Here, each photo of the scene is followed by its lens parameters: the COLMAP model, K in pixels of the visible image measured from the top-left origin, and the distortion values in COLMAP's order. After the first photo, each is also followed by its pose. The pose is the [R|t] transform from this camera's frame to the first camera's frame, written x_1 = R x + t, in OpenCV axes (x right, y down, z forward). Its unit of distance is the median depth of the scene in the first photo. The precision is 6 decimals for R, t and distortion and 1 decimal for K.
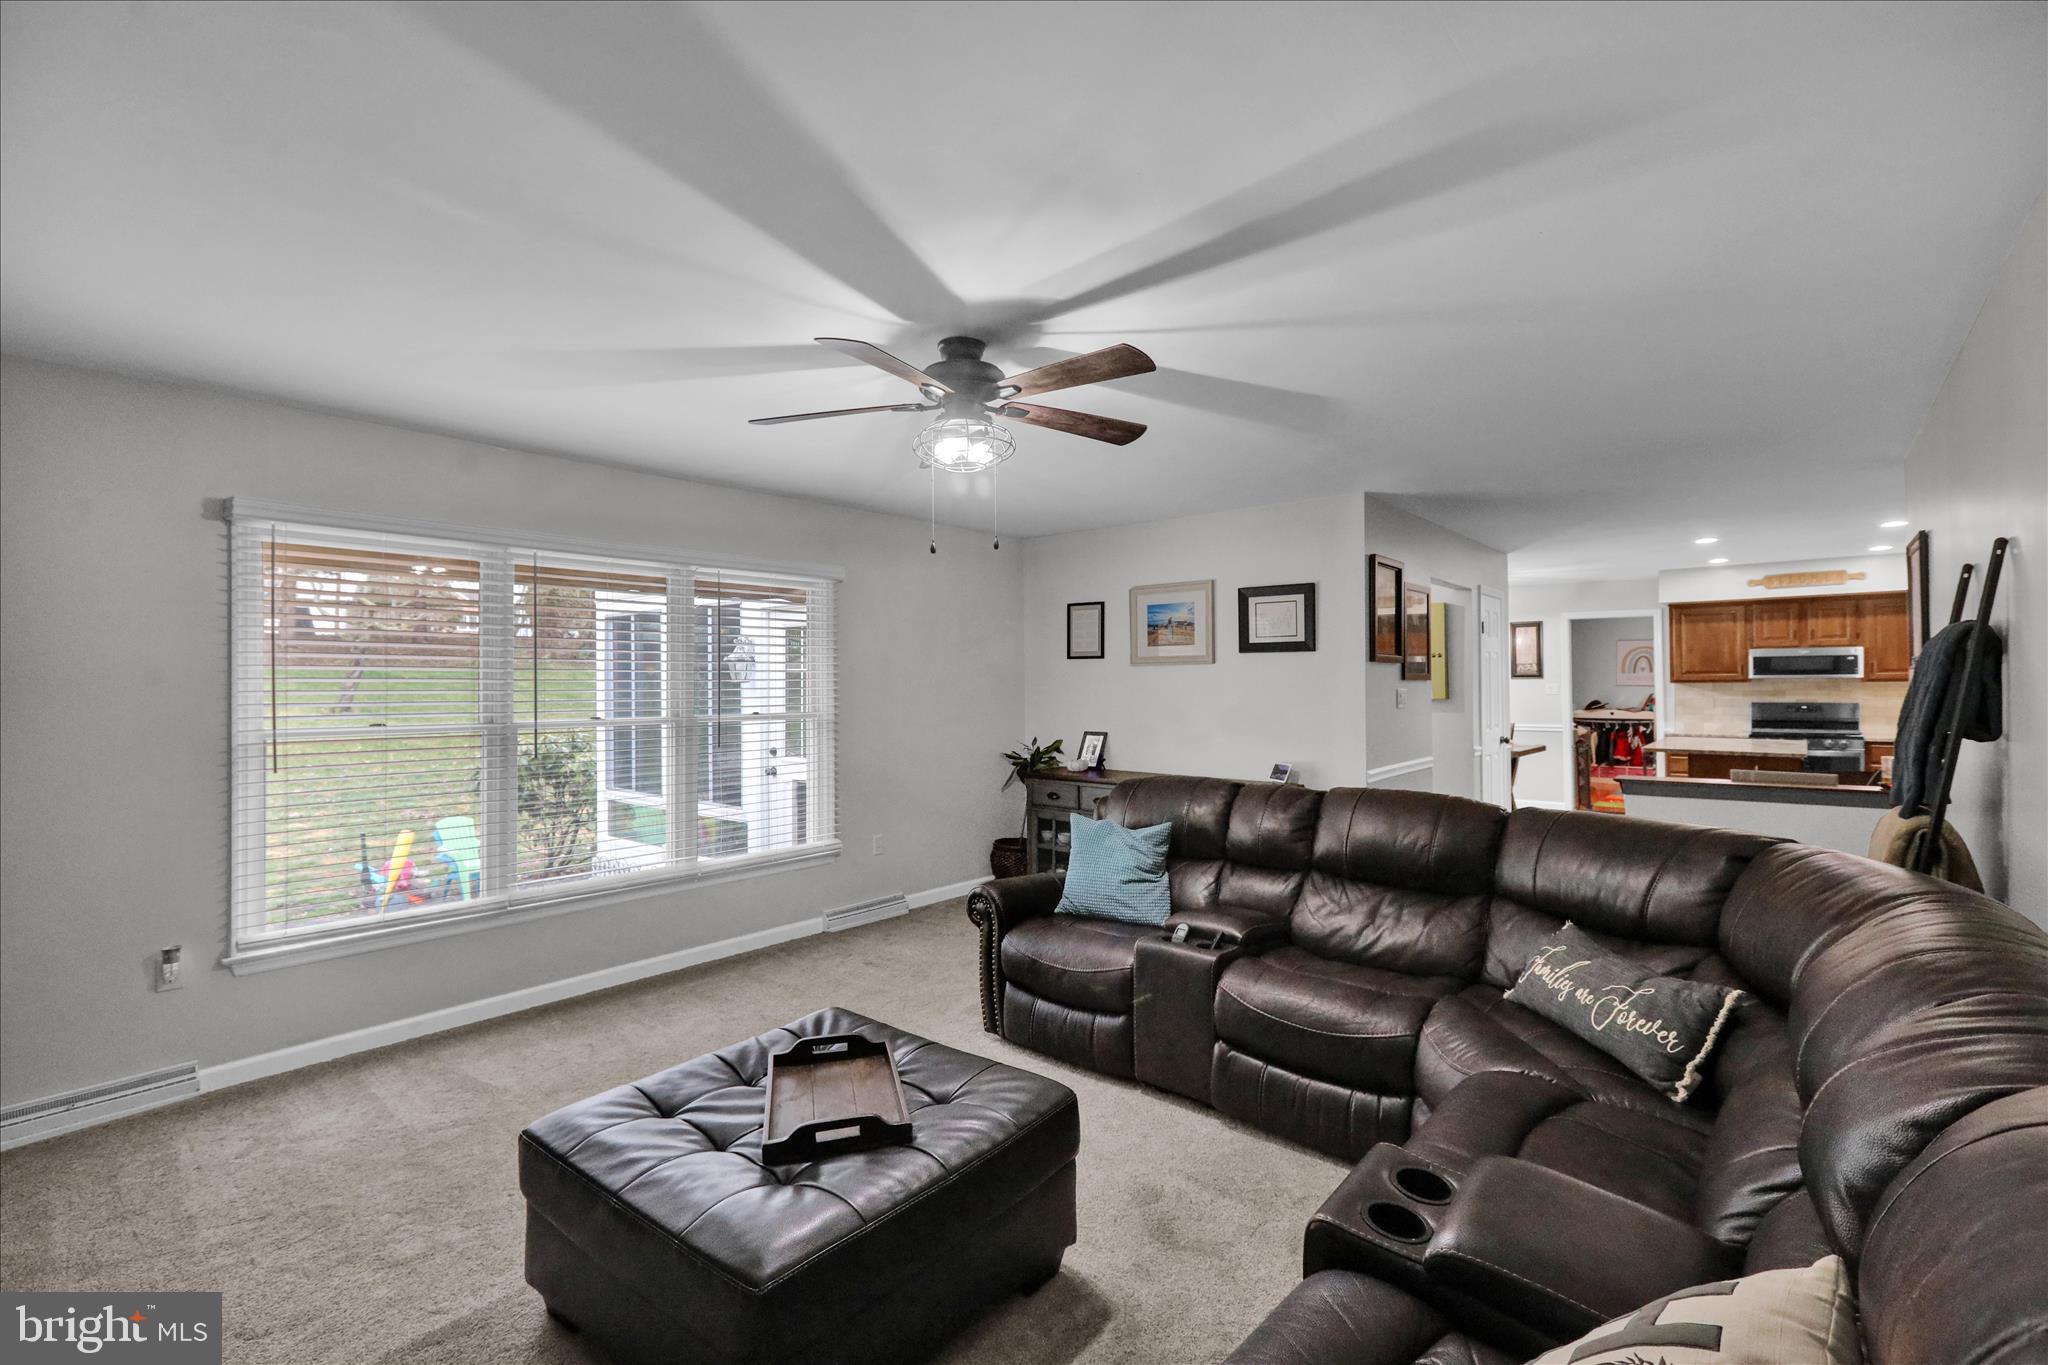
lens RADIAL K [[921.0, 0, 1022.9], [0, 921.0, 669.7], [0, 0, 1]] dist [0.003433, 0.000802]
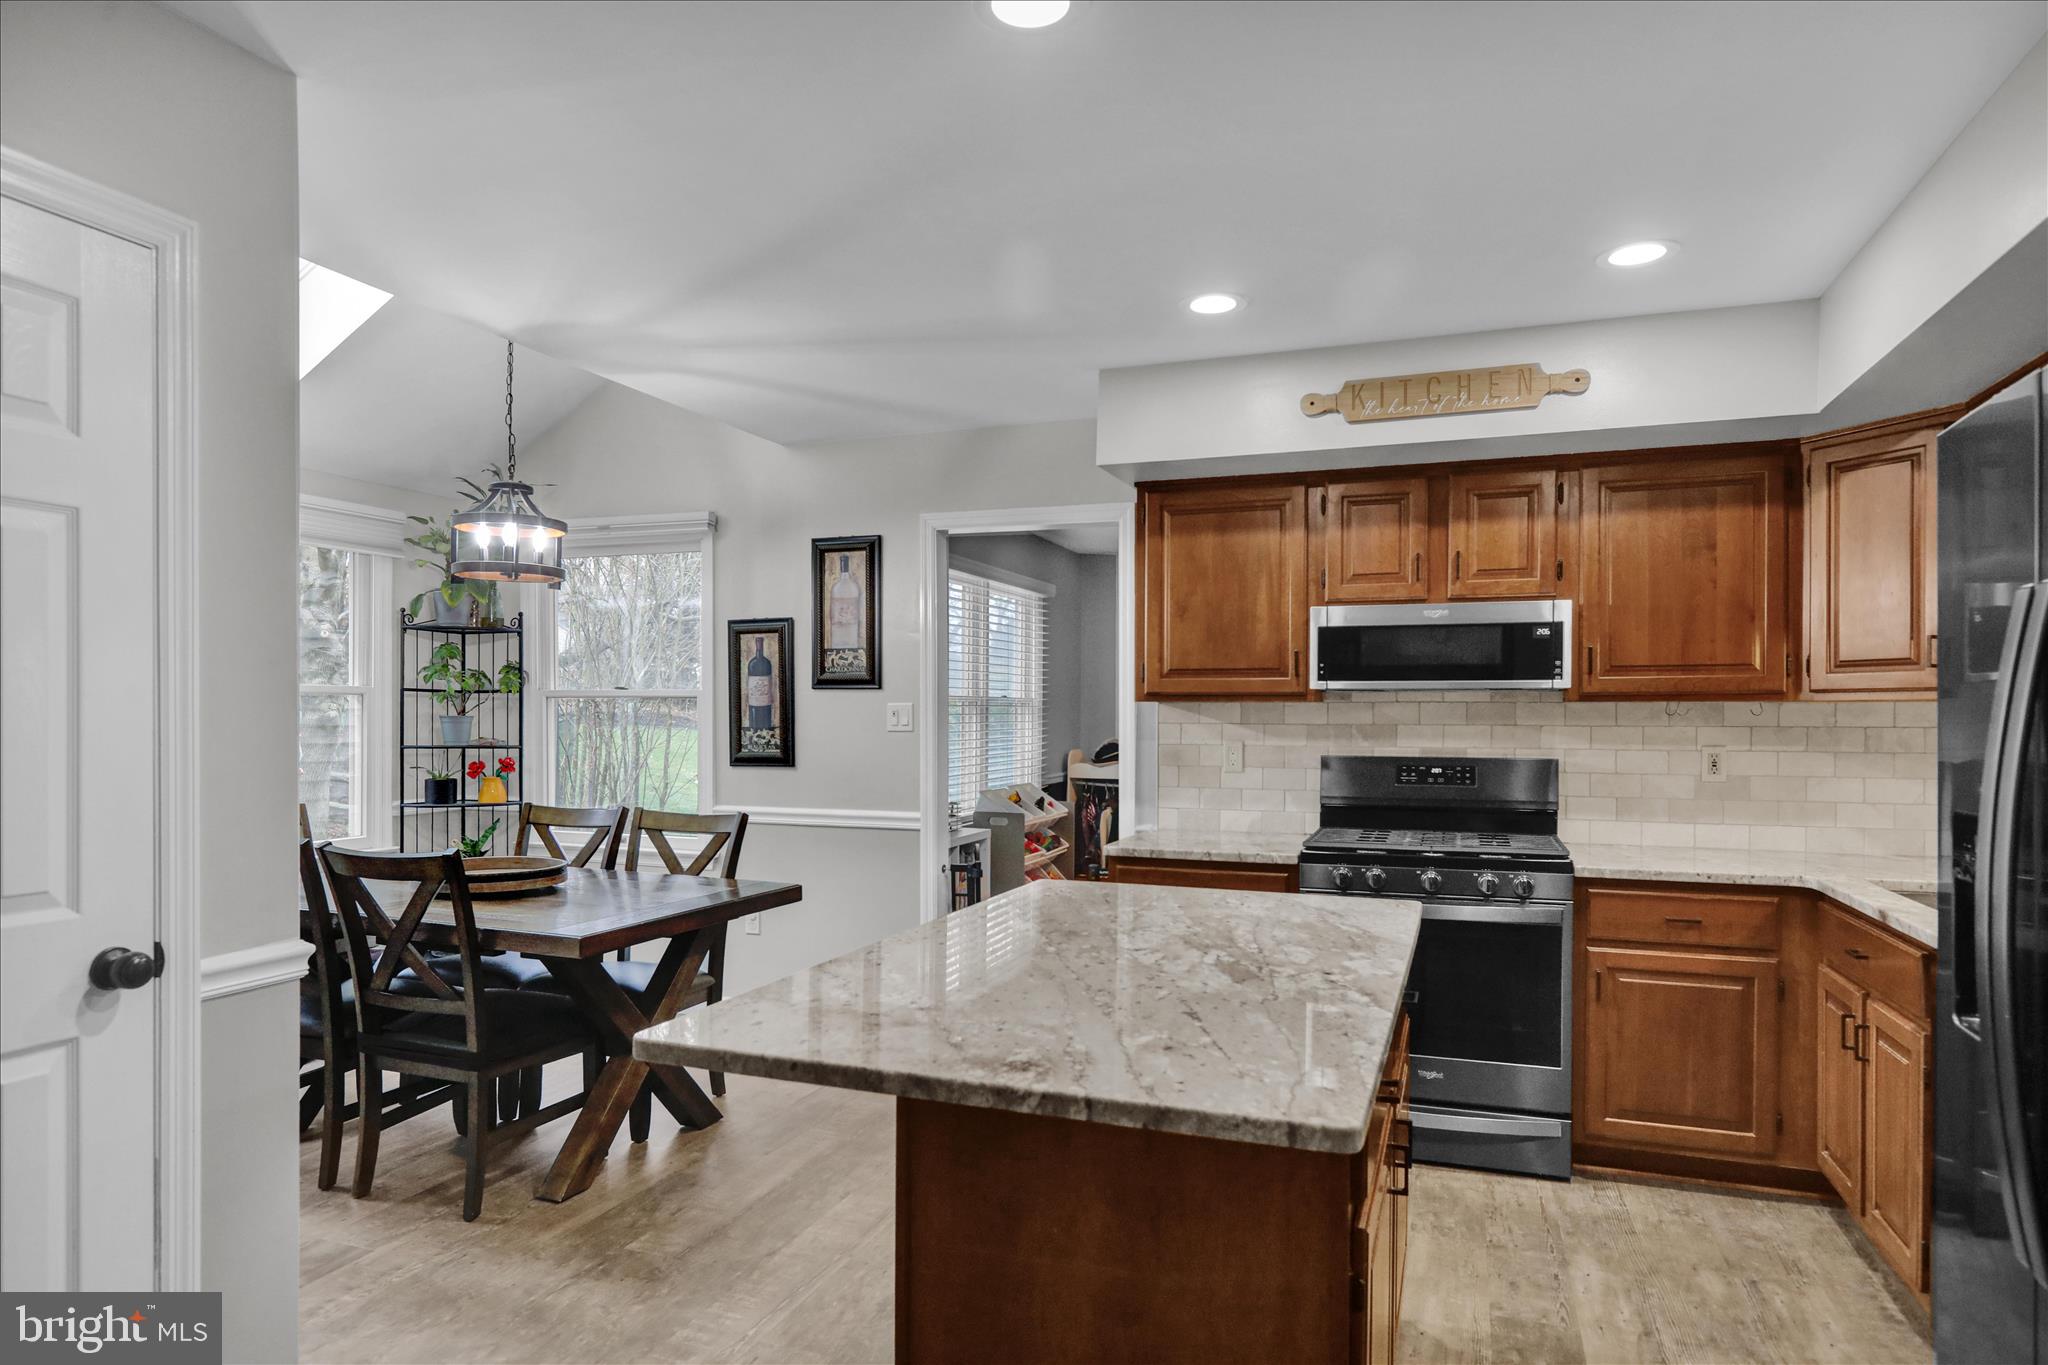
lens RADIAL K [[1173.2, 0, 1020.2], [0, 1173.2, 717.5], [0, 0, 1]] dist [-0.024288, 0.000773]
pose [[0.944902, 0.008447, 0.327243, 0.539558], [-0.015173, 0.999723, 0.018007, 0.013786], [-0.327000, -0.021980, 0.944769, 0.618227]]
